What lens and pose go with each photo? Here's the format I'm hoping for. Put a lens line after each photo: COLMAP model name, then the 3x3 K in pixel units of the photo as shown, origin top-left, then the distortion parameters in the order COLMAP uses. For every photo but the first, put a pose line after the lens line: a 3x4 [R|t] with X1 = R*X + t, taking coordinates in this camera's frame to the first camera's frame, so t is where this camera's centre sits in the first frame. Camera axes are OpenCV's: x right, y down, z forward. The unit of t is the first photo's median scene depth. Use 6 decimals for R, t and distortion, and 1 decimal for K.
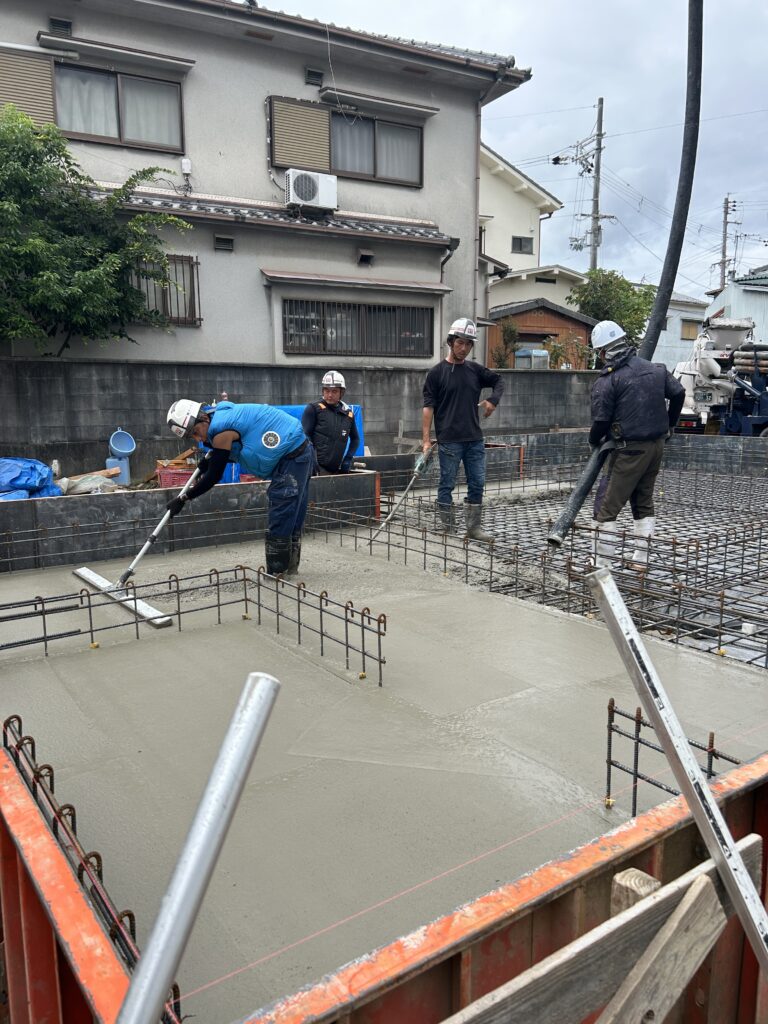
lens RADIAL K [[783.4, 0, 384.0], [0, 783.4, 512.0], [0, 0, 1]] dist [0.005280, 0.001787]
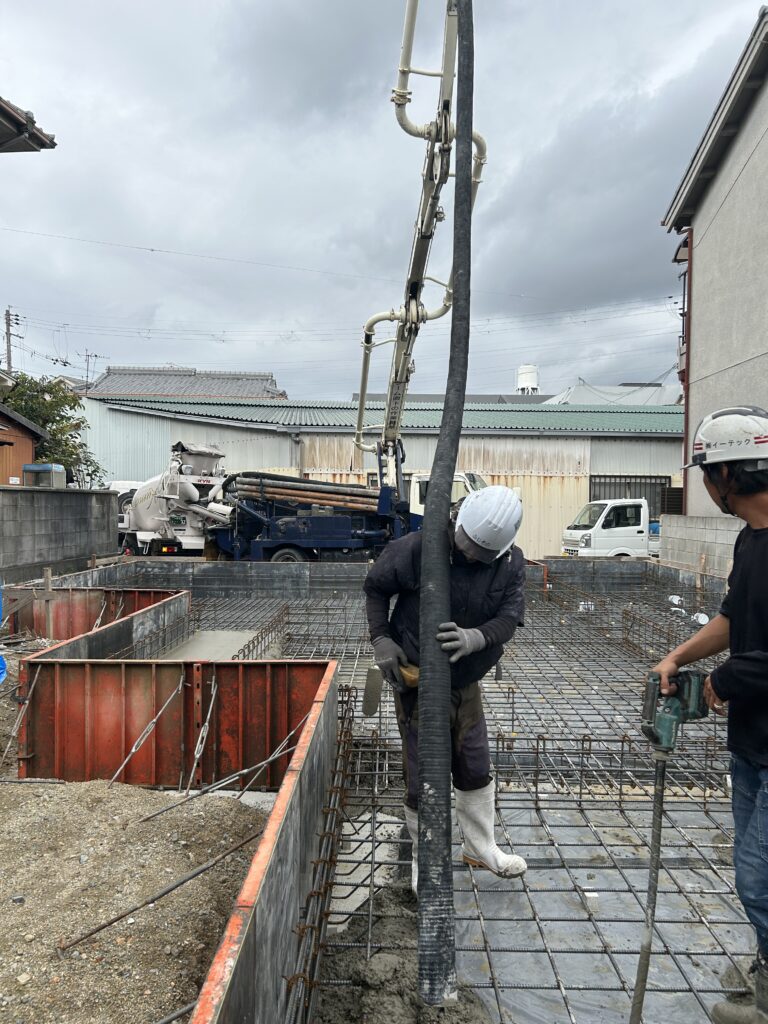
lens RADIAL K [[783.4, 0, 384.0], [0, 783.4, 512.0], [0, 0, 1]] dist [0.005280, 0.001787]
pose [[0.577849, 0.008194, 0.816103, -0.278715], [0.103529, 0.991136, -0.083256, -0.056274], [-0.809551, 0.132600, 0.571878, 0.273091]]
